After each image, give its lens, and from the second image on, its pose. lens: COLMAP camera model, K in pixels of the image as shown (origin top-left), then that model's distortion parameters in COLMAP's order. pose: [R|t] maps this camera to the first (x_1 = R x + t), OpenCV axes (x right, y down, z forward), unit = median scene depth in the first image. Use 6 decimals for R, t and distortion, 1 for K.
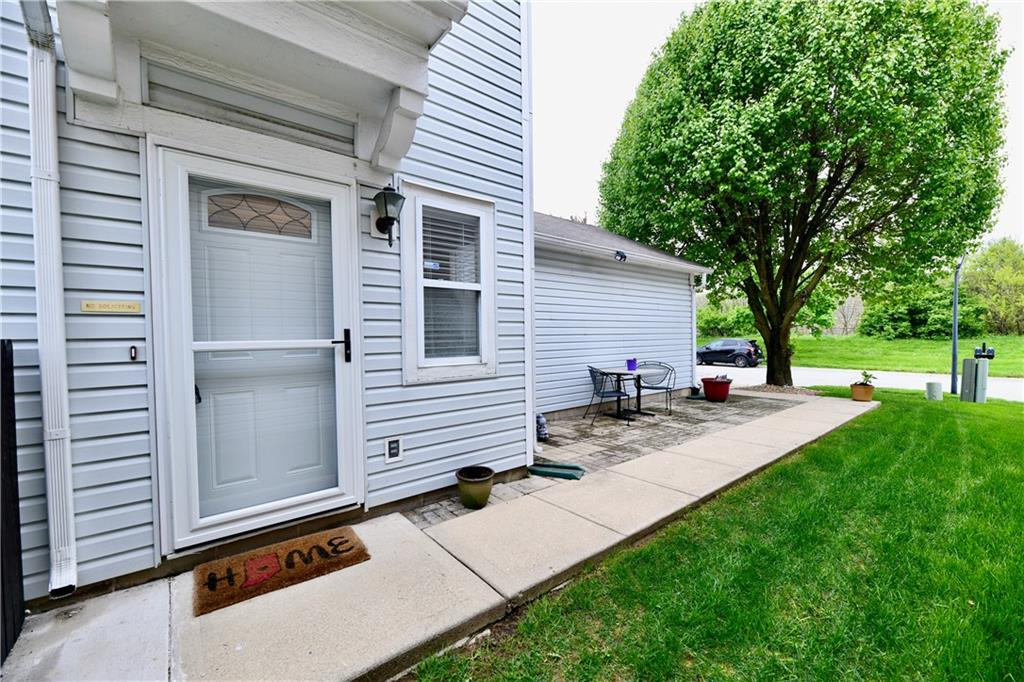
lens RADIAL K [[409.9, 0, 510.3], [0, 409.9, 344.4], [0, 0, 1]] dist [0.001760, -0.003835]
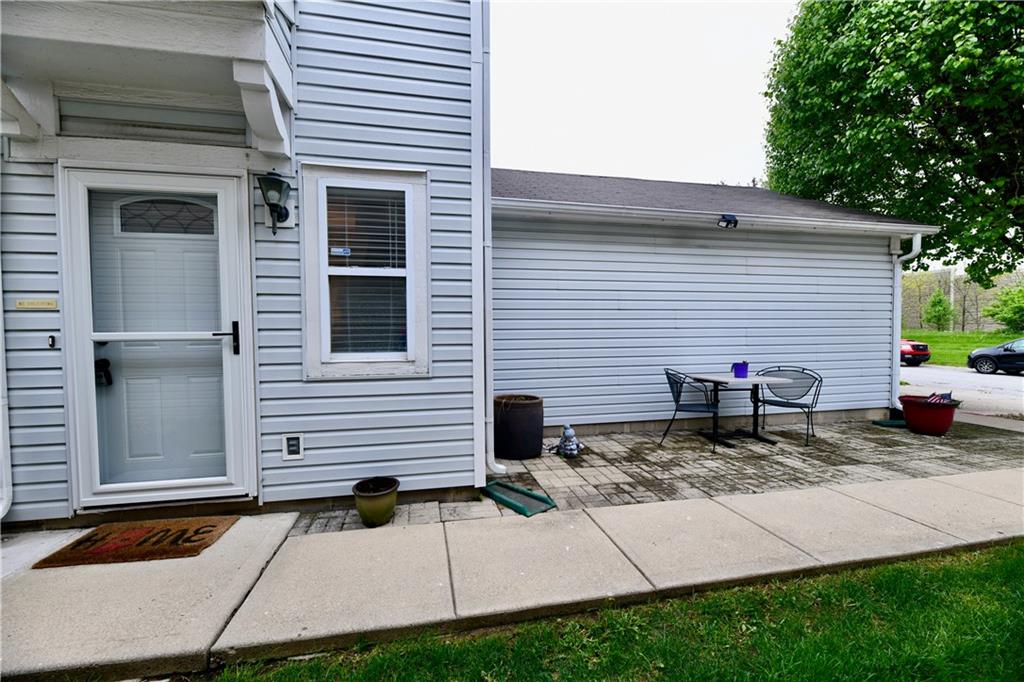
lens RADIAL K [[409.9, 0, 510.3], [0, 409.9, 344.4], [0, 0, 1]] dist [0.001760, -0.003835]
pose [[0.887938, 0.022421, -0.459417, 0.575417], [-0.014459, 0.999678, 0.020842, -0.010338], [0.459737, -0.011864, 0.887976, 0.363731]]
